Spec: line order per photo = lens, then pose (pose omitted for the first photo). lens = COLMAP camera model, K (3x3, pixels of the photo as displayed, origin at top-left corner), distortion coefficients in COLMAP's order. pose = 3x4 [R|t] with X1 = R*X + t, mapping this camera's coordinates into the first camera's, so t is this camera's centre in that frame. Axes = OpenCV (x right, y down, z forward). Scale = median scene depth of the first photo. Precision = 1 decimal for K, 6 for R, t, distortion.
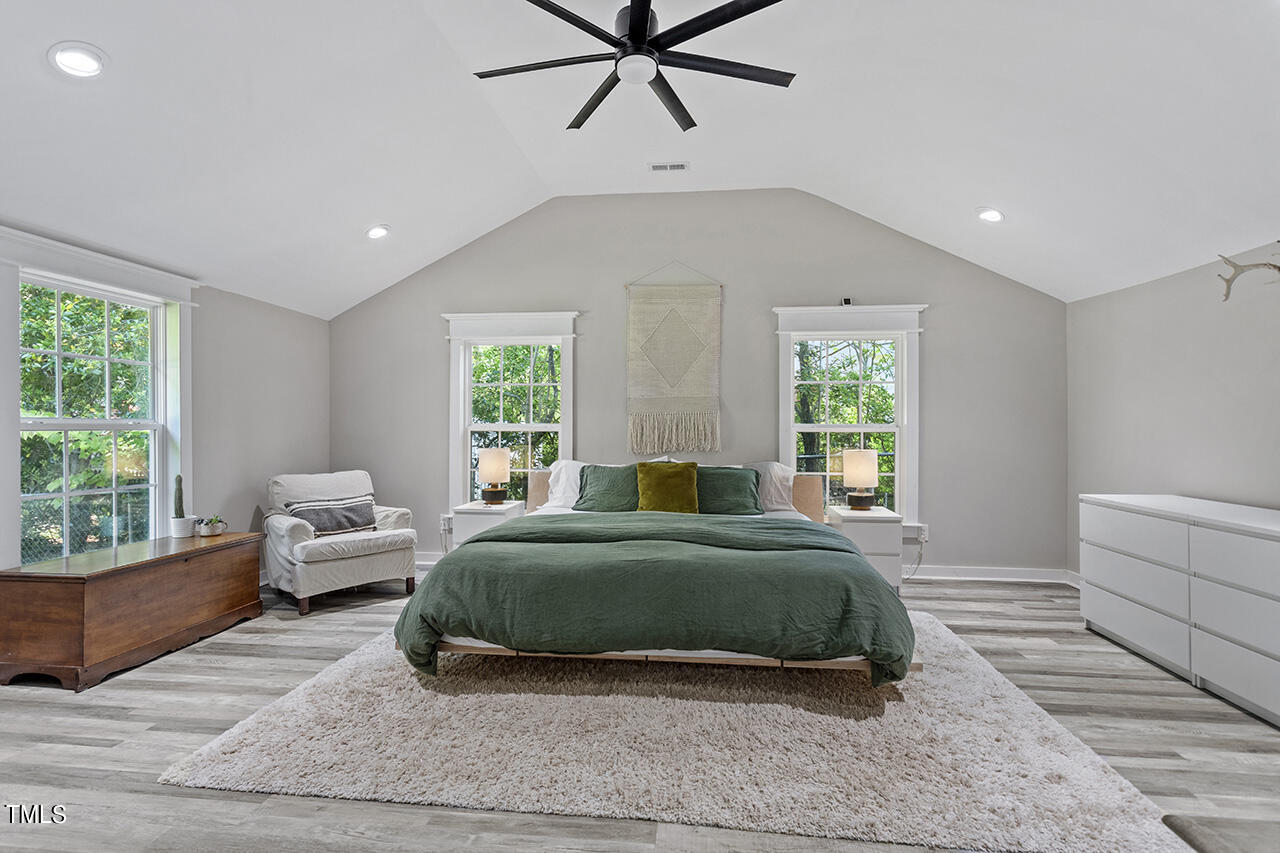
lens RADIAL K [[619.9, 0, 640.0], [0, 619.9, 426.5], [0, 0, 1]] dist [0.000218, 0.000773]
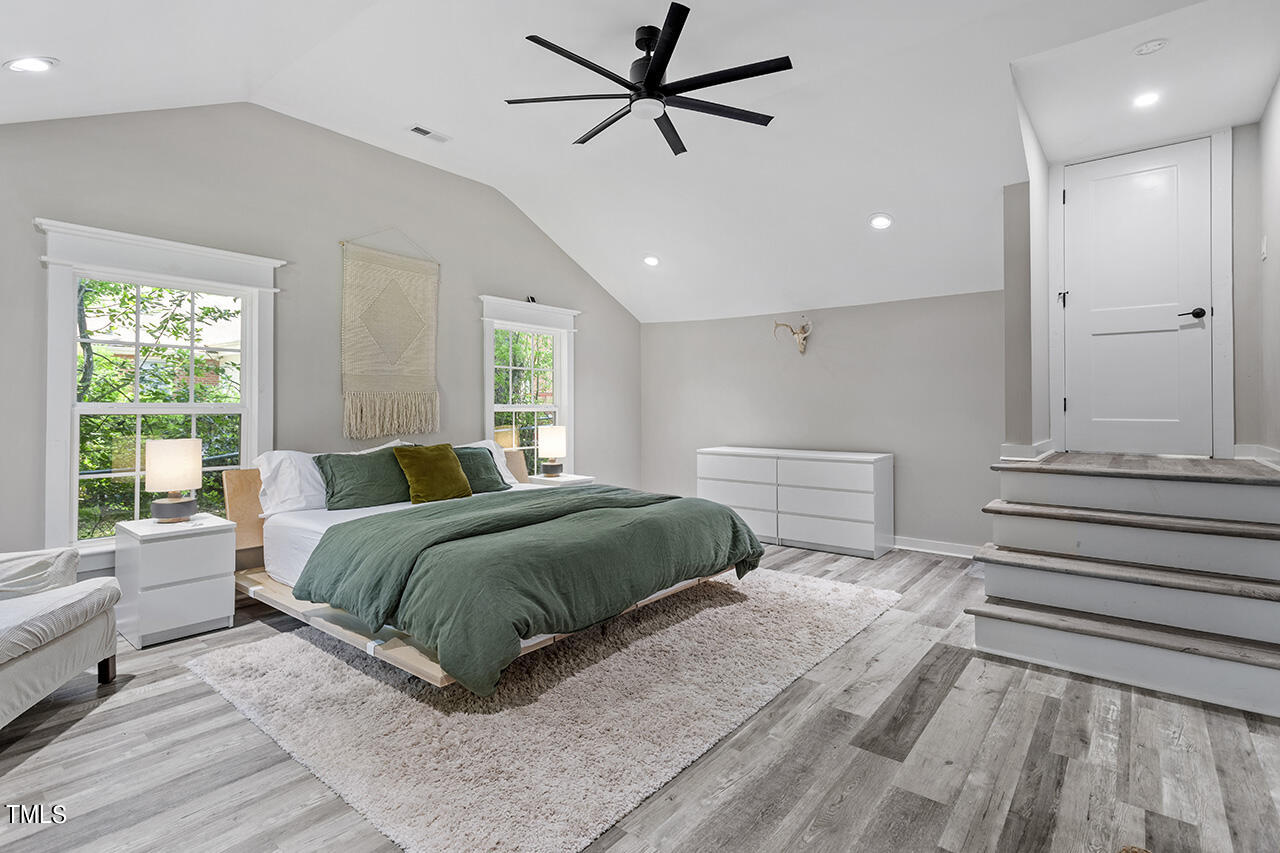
lens RADIAL K [[624.0, 0, 641.3], [0, 624.0, 407.6], [0, 0, 1]] dist [0.000603, 0.000194]
pose [[0.529750, -0.002347, 0.848150, -0.566435], [0.002593, 0.999996, 0.001148, 0.000164], [-0.848150, 0.001591, 0.529754, 0.215111]]
